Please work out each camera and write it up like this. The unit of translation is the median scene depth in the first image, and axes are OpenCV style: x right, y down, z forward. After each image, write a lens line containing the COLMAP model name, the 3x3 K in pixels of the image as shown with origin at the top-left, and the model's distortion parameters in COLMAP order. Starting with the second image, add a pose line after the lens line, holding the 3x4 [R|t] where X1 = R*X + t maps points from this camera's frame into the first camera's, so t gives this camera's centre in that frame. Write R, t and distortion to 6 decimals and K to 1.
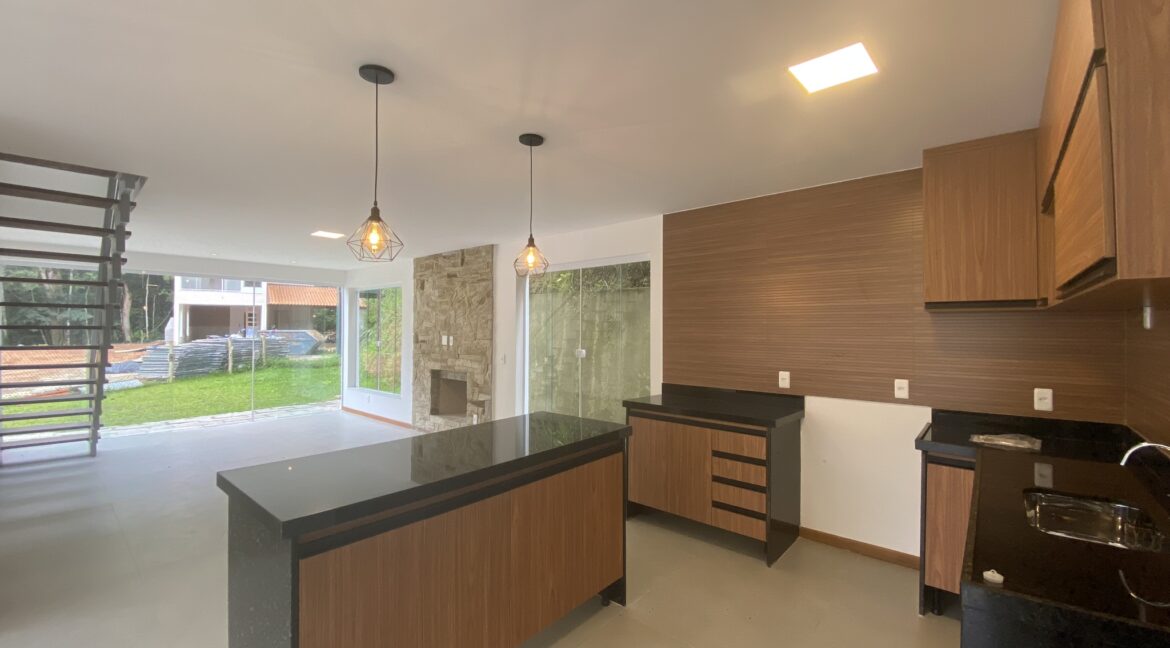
lens RADIAL K [[462.4, 0, 587.5], [0, 462.4, 322.4], [0, 0, 1]] dist [0.088299, -0.055420]
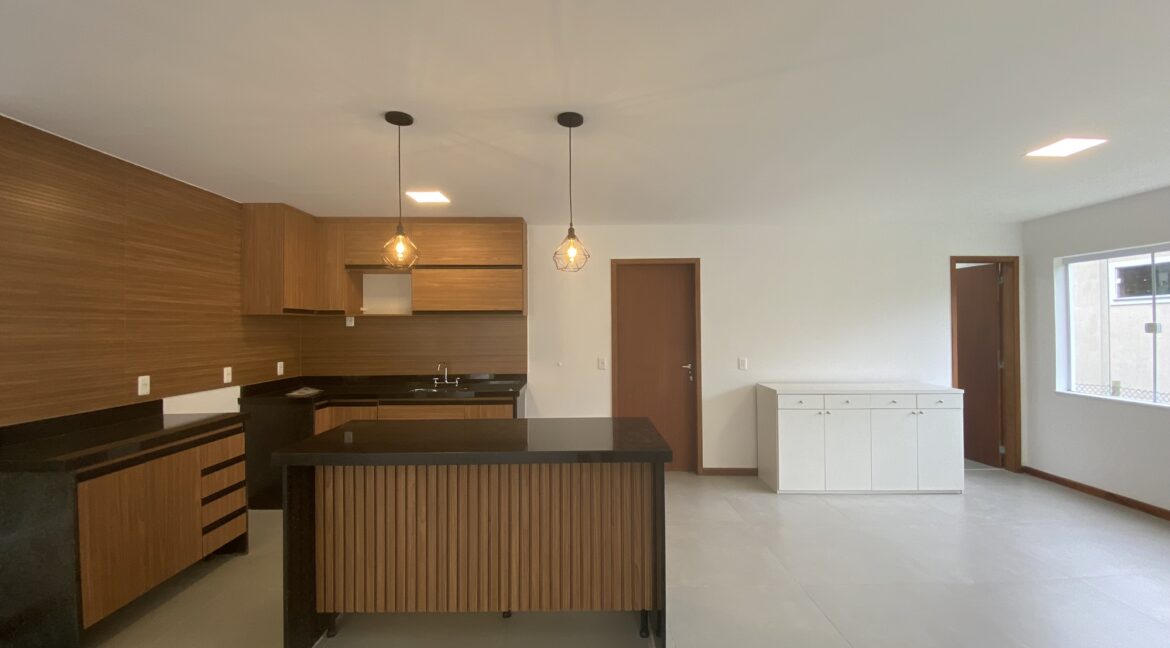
lens RADIAL K [[470.7, 0, 584.7], [0, 470.7, 321.6], [0, 0, 1]] dist [0.007985, -0.015138]
pose [[-0.649419, 0.014383, 0.760295, -0.412977], [-0.003657, 0.999750, -0.022036, 0.011421], [-0.760422, -0.017091, -0.649205, 0.515239]]
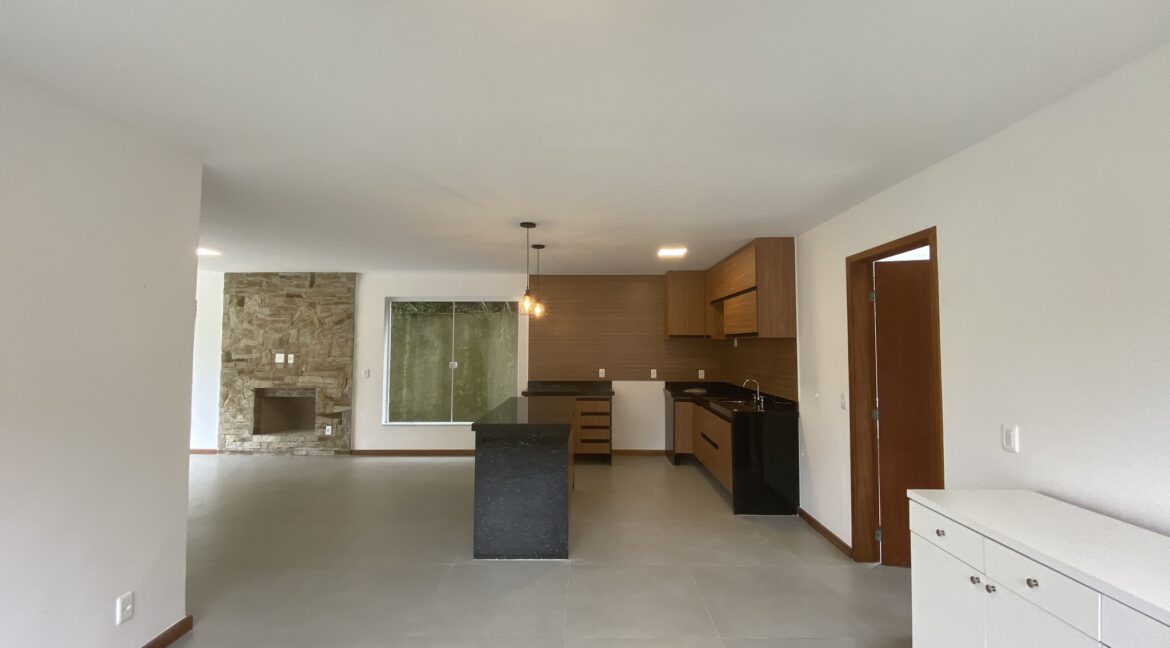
lens RADIAL K [[470.7, 0, 584.7], [0, 470.7, 321.6], [0, 0, 1]] dist [0.007985, -0.015138]
pose [[0.762590, 0.029657, 0.646201, -0.467621], [-0.007336, 0.999281, -0.037204, -0.008142], [-0.646840, 0.023631, 0.762259, -0.216272]]
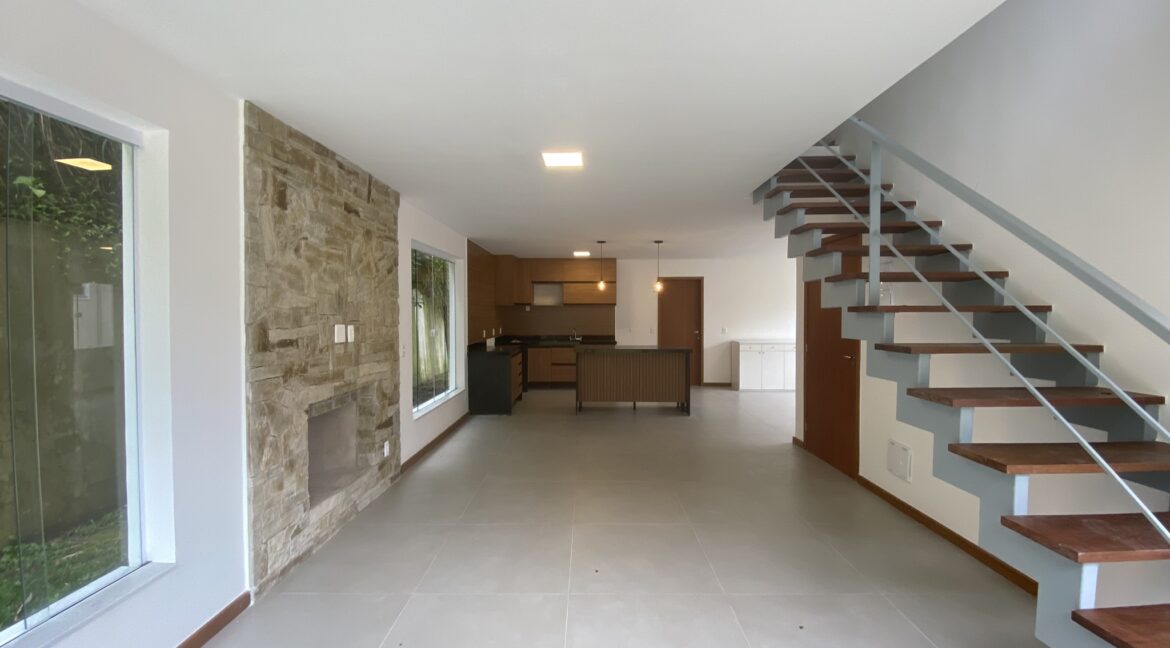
lens RADIAL K [[471.1, 0, 567.4], [0, 471.1, 320.7], [0, 0, 1]] dist [0.000709, -0.011740]
pose [[-0.616727, -0.015952, 0.787015, -0.853024], [-0.010153, 0.999873, 0.012310, 0.015935], [-0.787112, -0.000398, -0.616811, 1.122800]]
